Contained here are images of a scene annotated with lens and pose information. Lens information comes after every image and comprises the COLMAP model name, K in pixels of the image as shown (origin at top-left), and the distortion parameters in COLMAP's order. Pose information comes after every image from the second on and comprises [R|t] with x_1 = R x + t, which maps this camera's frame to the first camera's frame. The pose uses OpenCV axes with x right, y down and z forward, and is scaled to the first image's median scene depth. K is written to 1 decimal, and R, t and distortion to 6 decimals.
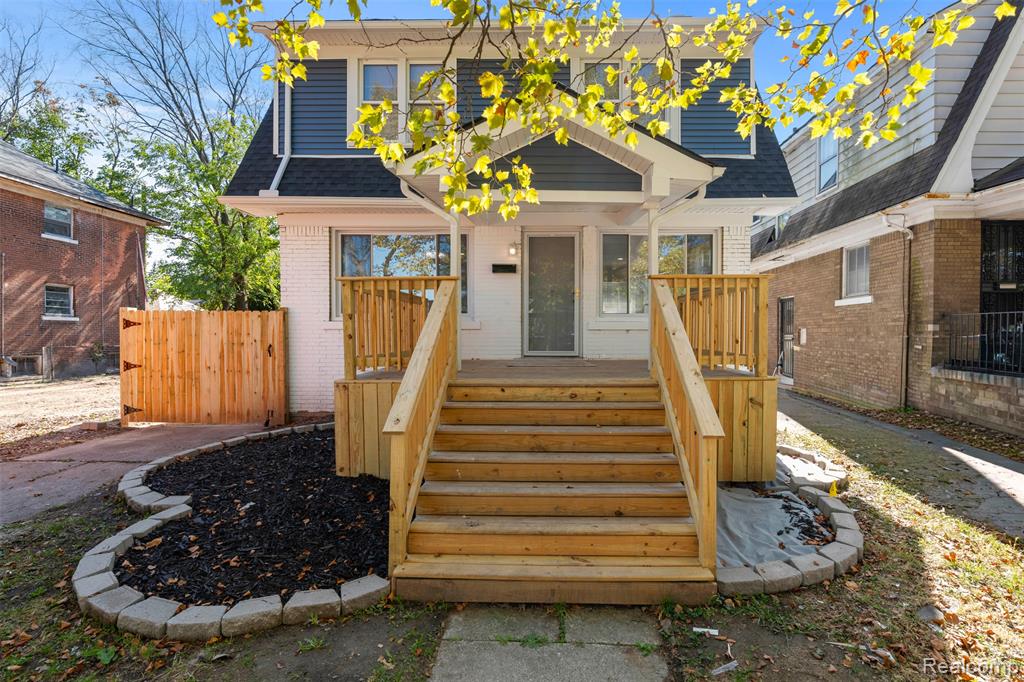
lens RADIAL K [[483.5, 0, 544.8], [0, 483.5, 341.0], [0, 0, 1]] dist [-0.001774, -0.000223]
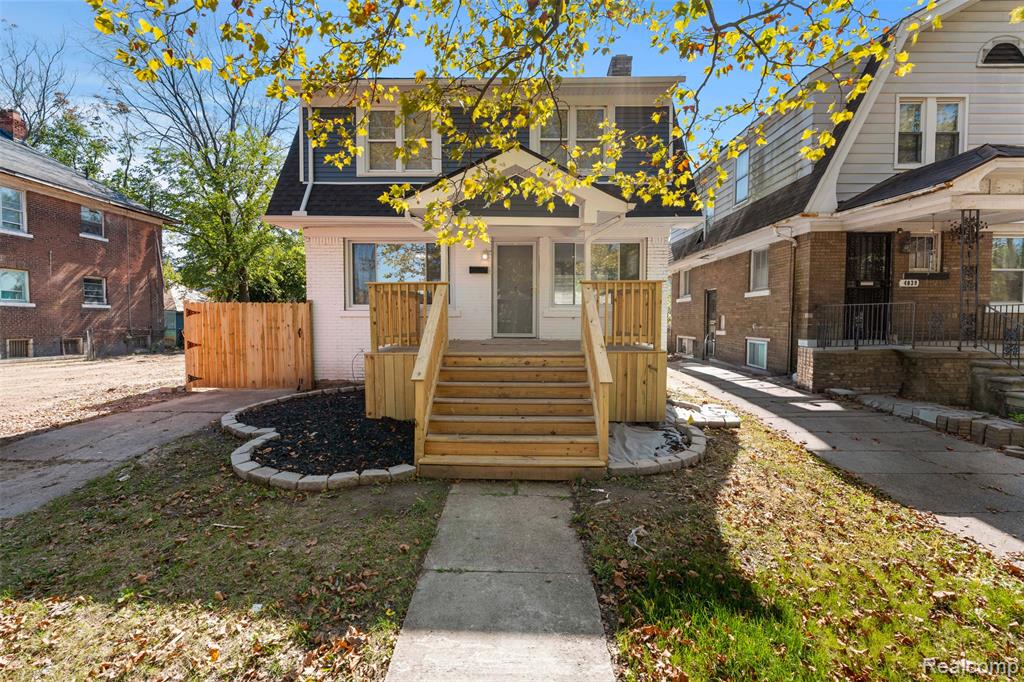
lens RADIAL K [[454.7, 0, 512.0], [0, 454.7, 341.0], [0, 0, 1]] dist [-0.001433, -0.000129]
pose [[0.999997, 0.000089, -0.002263, 0.008649], [-0.000010, 0.999394, 0.034795, -0.001507], [0.002265, -0.034795, 0.999392, -0.229341]]
